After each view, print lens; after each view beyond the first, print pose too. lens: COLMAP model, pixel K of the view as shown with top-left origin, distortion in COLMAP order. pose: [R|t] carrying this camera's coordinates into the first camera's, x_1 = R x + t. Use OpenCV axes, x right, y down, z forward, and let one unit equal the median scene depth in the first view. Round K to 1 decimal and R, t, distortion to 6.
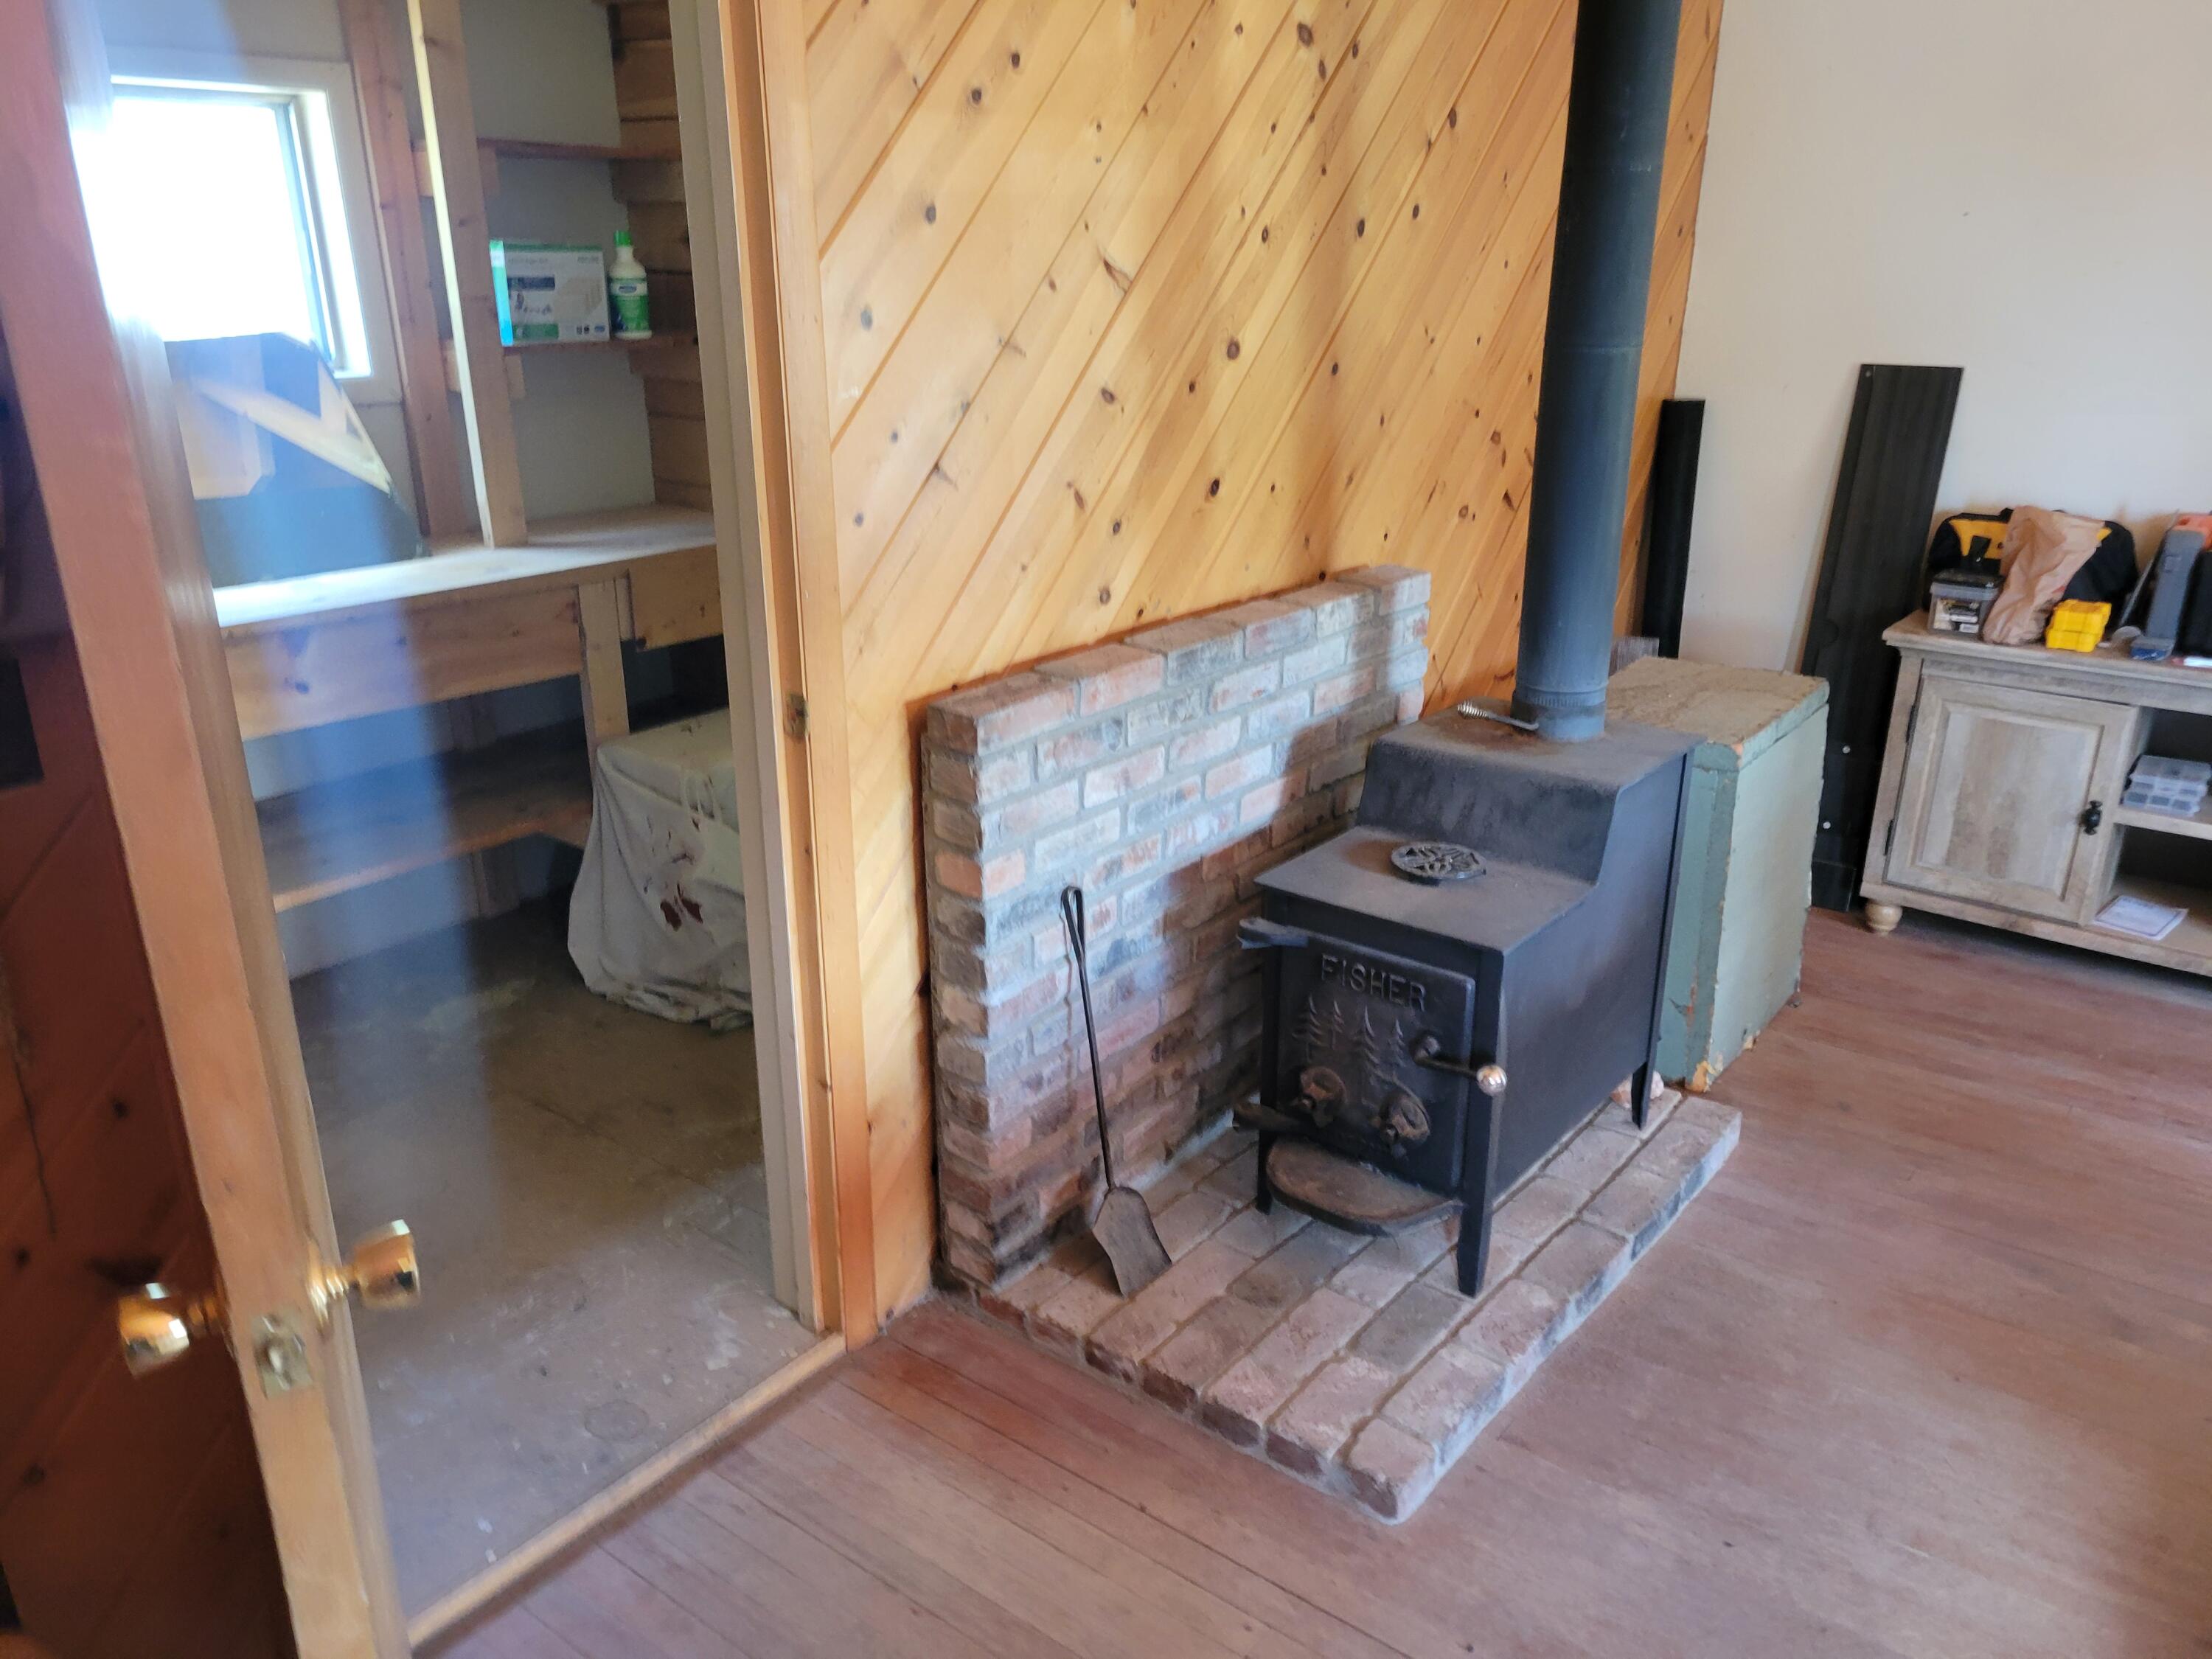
lens RADIAL K [[1636.0, 0, 1106.3], [0, 1636.0, 834.9], [0, 0, 1]] dist [0.055314, -0.039310]
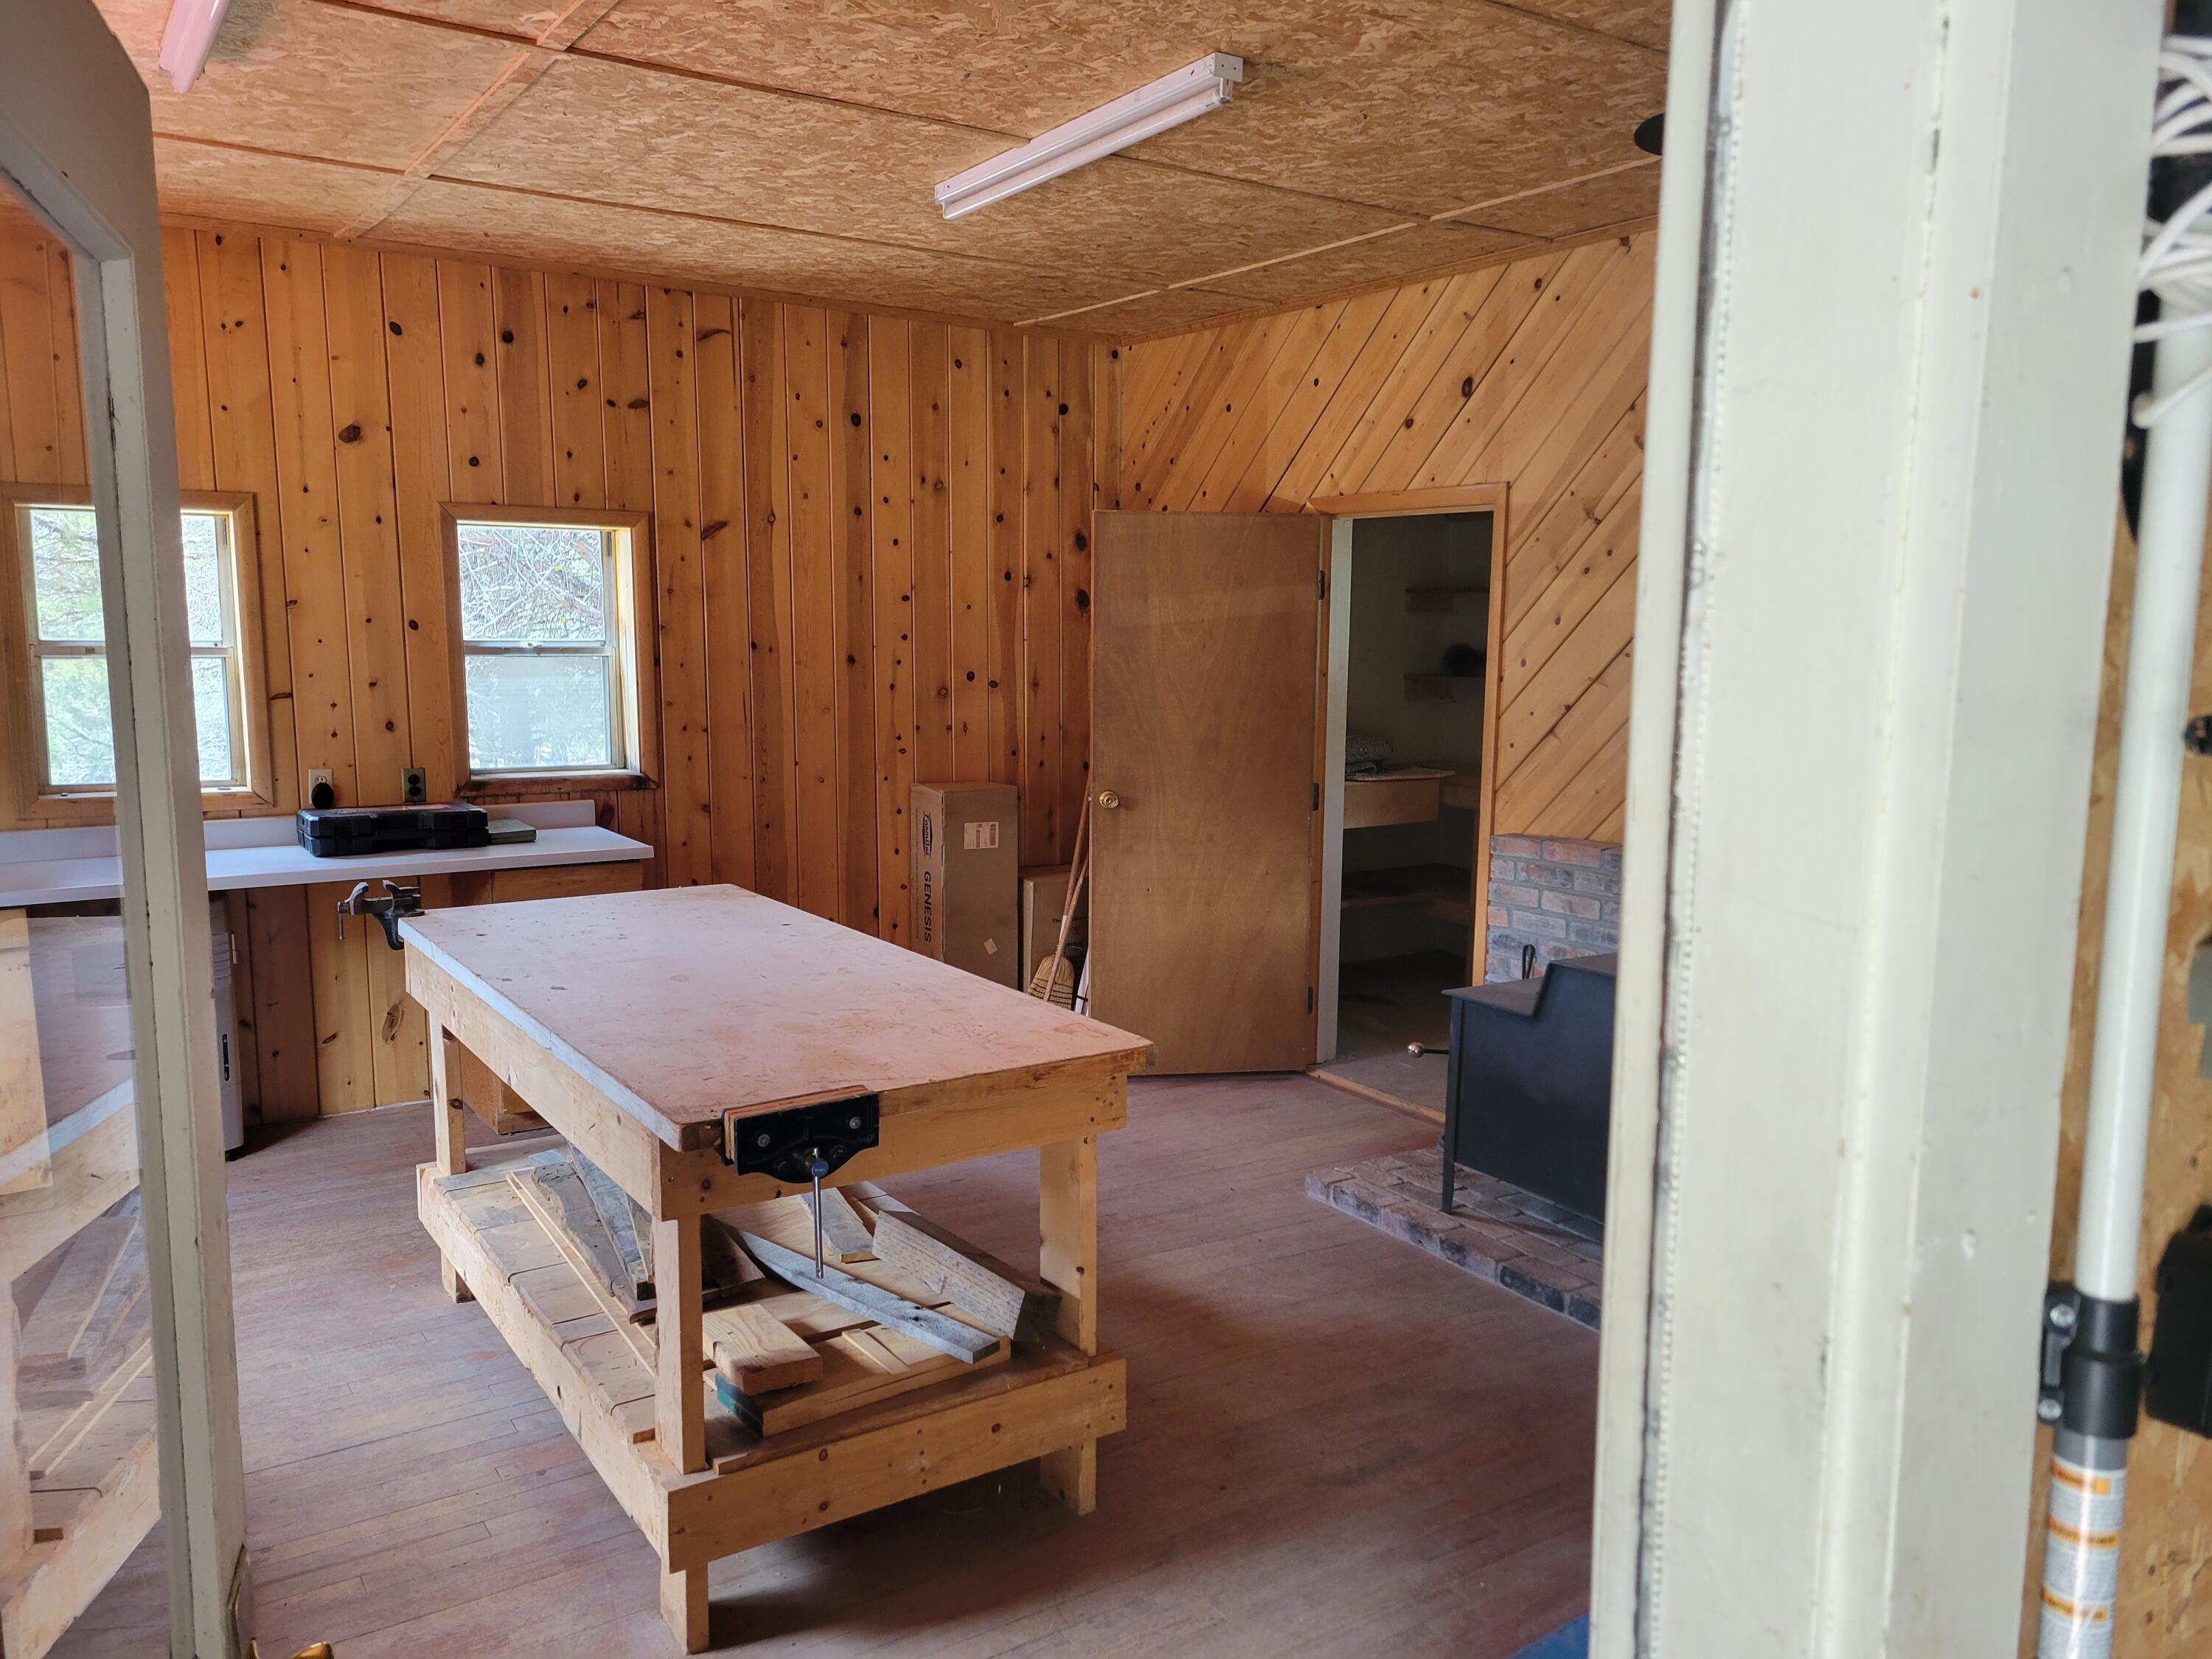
lens RADIAL K [[1636.0, 0, 1105.0], [0, 1636.0, 833.3], [0, 0, 1]] dist [0.055314, -0.039310]
pose [[-0.296598, 0.124883, -0.946802, 1.960572], [-0.335664, 0.914524, 0.225776, -0.361100], [0.894069, 0.384772, -0.229327, 0.949261]]
